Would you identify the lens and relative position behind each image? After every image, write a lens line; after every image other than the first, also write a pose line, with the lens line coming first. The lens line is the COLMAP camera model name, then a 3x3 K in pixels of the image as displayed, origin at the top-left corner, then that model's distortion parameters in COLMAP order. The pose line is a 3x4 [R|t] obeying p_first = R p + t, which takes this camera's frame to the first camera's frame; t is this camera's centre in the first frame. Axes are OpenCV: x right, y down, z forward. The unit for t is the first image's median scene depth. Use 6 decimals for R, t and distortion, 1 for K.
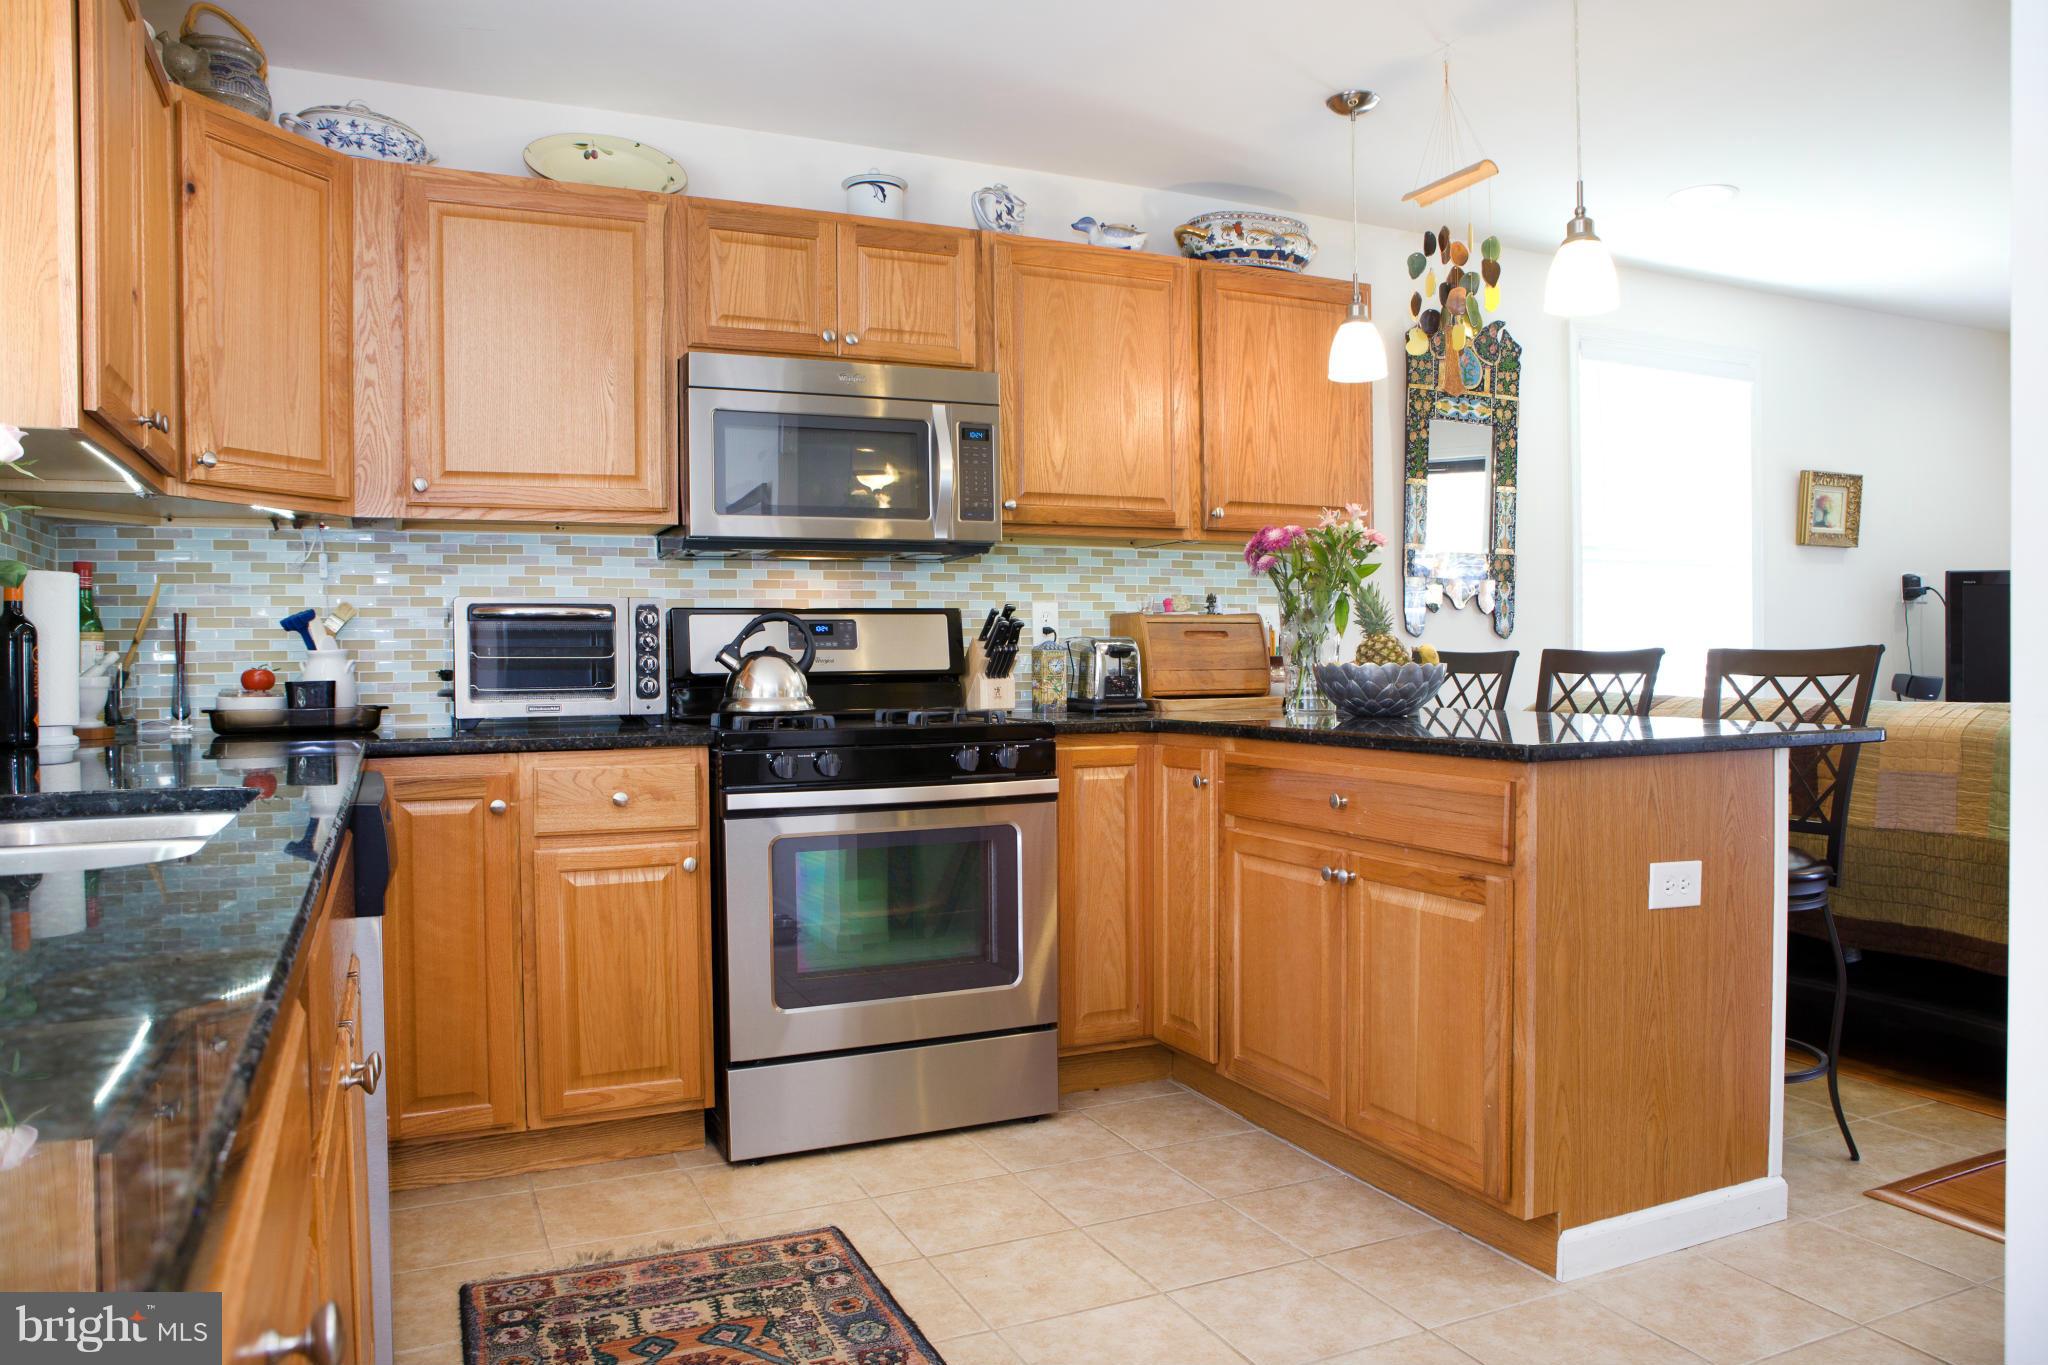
lens RADIAL K [[1436.4, 0, 1032.8], [0, 1436.4, 681.2], [0, 0, 1]] dist [-0.100874, 0.079121]
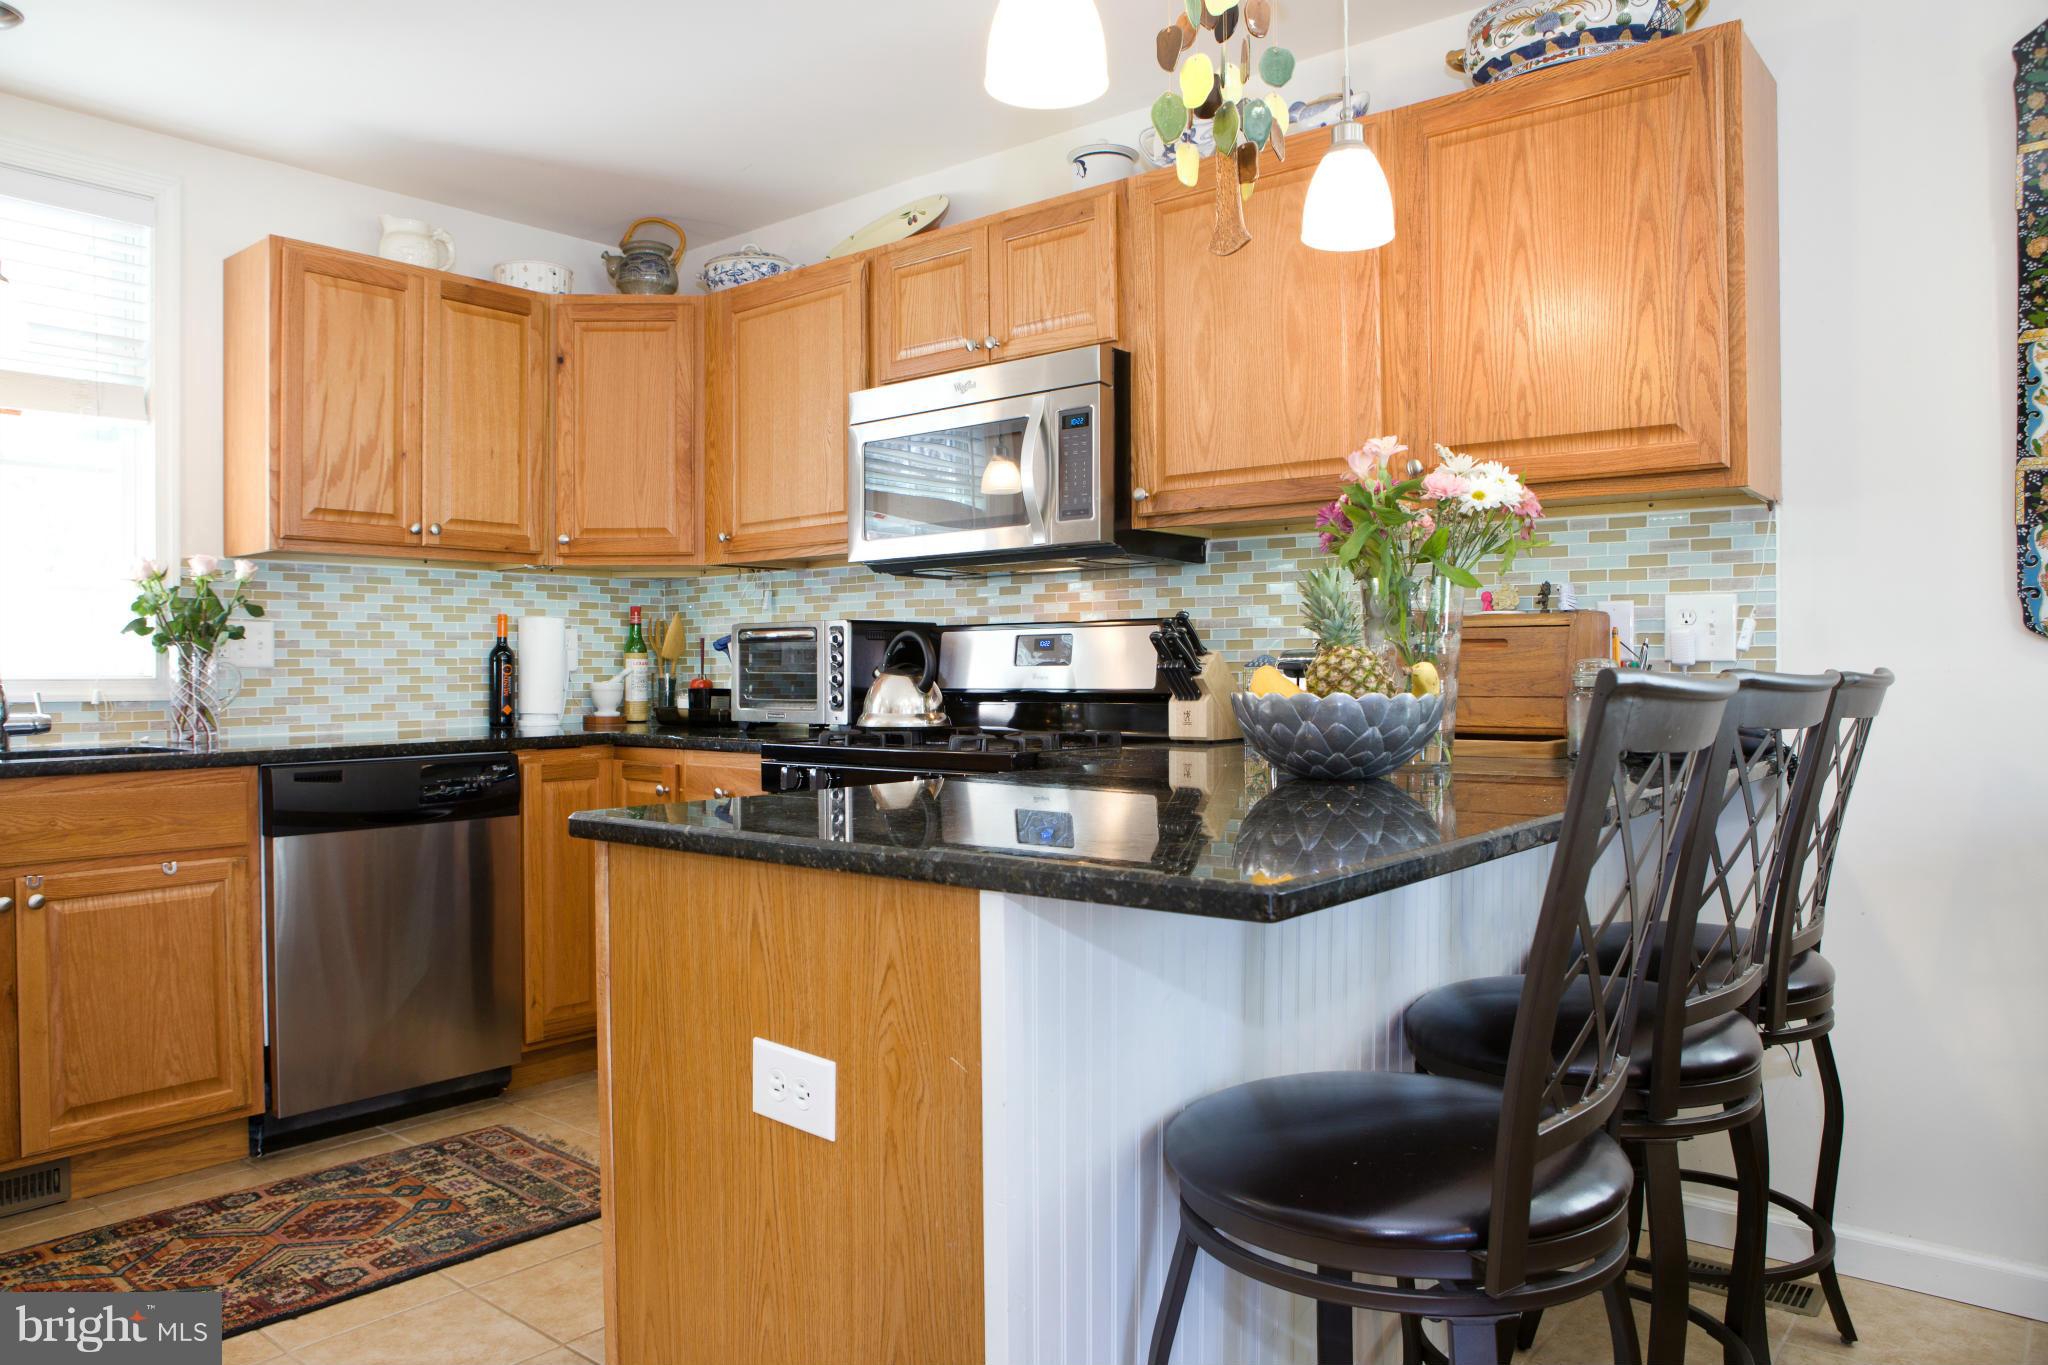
lens RADIAL K [[1436.4, 0, 1032.8], [0, 1436.4, 681.2], [0, 0, 1]] dist [-0.100874, 0.079121]
pose [[0.419234, 0.015023, -0.907754, 0.707450], [-0.013566, 0.999855, 0.010283, -0.020925], [0.907777, 0.008003, 0.419378, 0.580737]]
